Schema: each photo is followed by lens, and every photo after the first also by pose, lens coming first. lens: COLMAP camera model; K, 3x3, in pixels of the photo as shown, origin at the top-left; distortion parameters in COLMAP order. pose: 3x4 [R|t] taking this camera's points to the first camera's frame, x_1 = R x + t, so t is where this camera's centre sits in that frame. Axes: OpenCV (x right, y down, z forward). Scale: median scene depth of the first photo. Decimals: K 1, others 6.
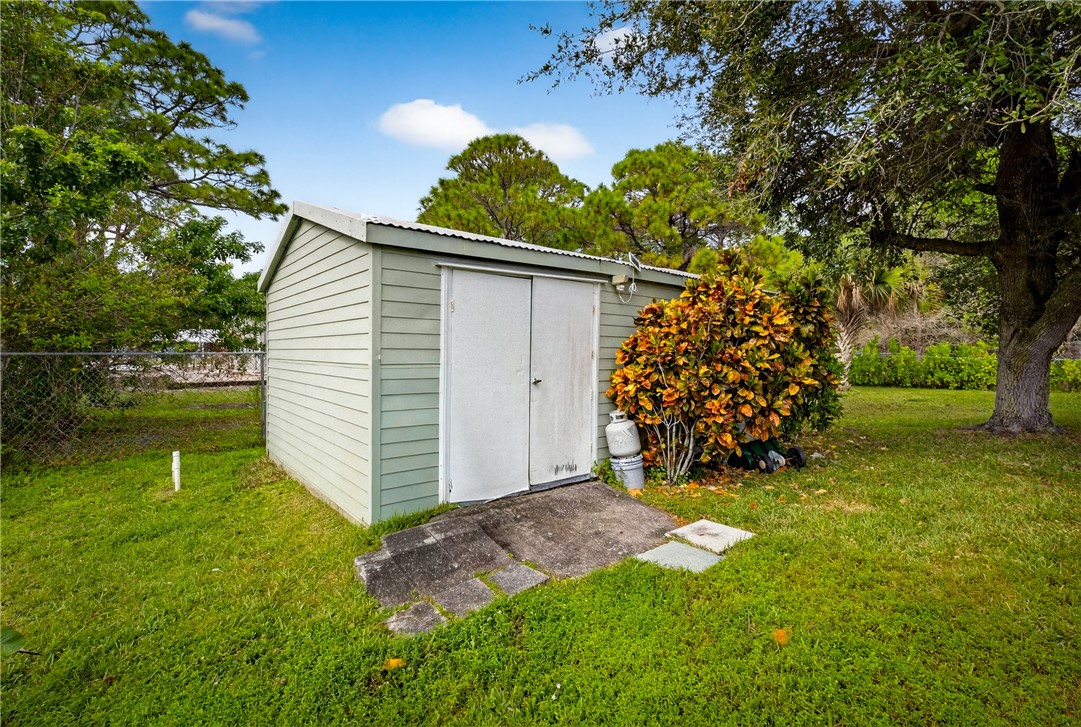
lens RADIAL K [[502.5, 0, 546.8], [0, 502.5, 361.3], [0, 0, 1]] dist [0.017815, -0.000259]
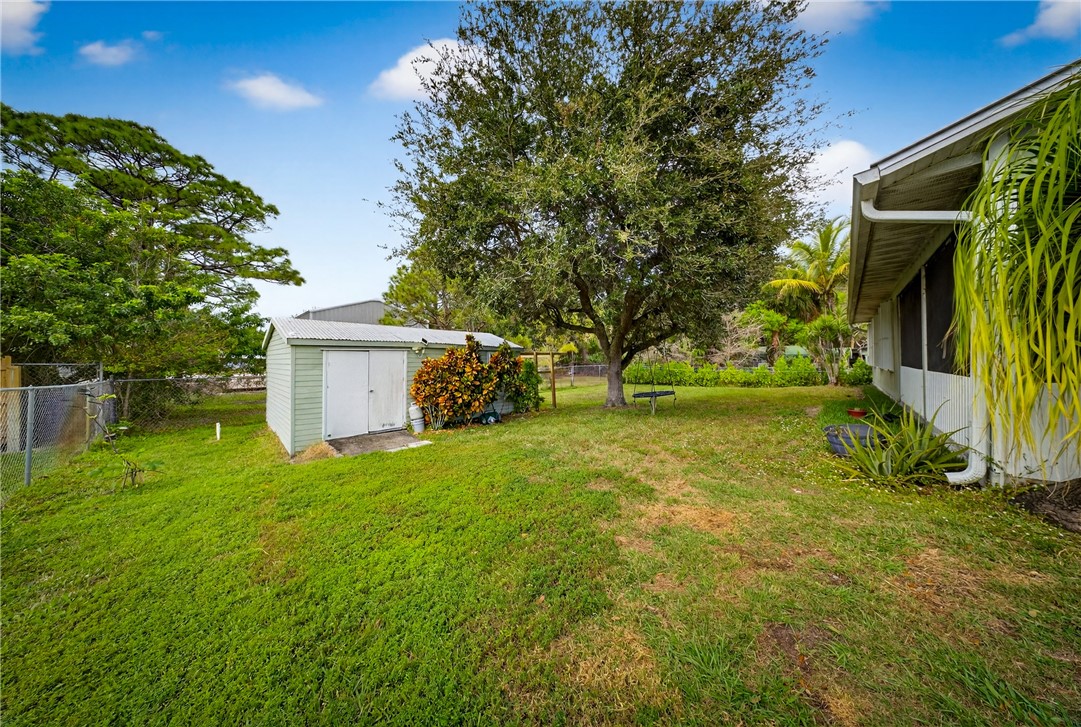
lens RADIAL K [[321.7, 0, 542.6], [0, 321.7, 366.7], [0, 0, 1]] dist [-0.004989, 0.000042]
pose [[0.991085, -0.007196, 0.133034, 0.346166], [0.007843, 0.999960, -0.004344, -0.038817], [-0.132997, 0.005348, 0.991102, -0.408560]]
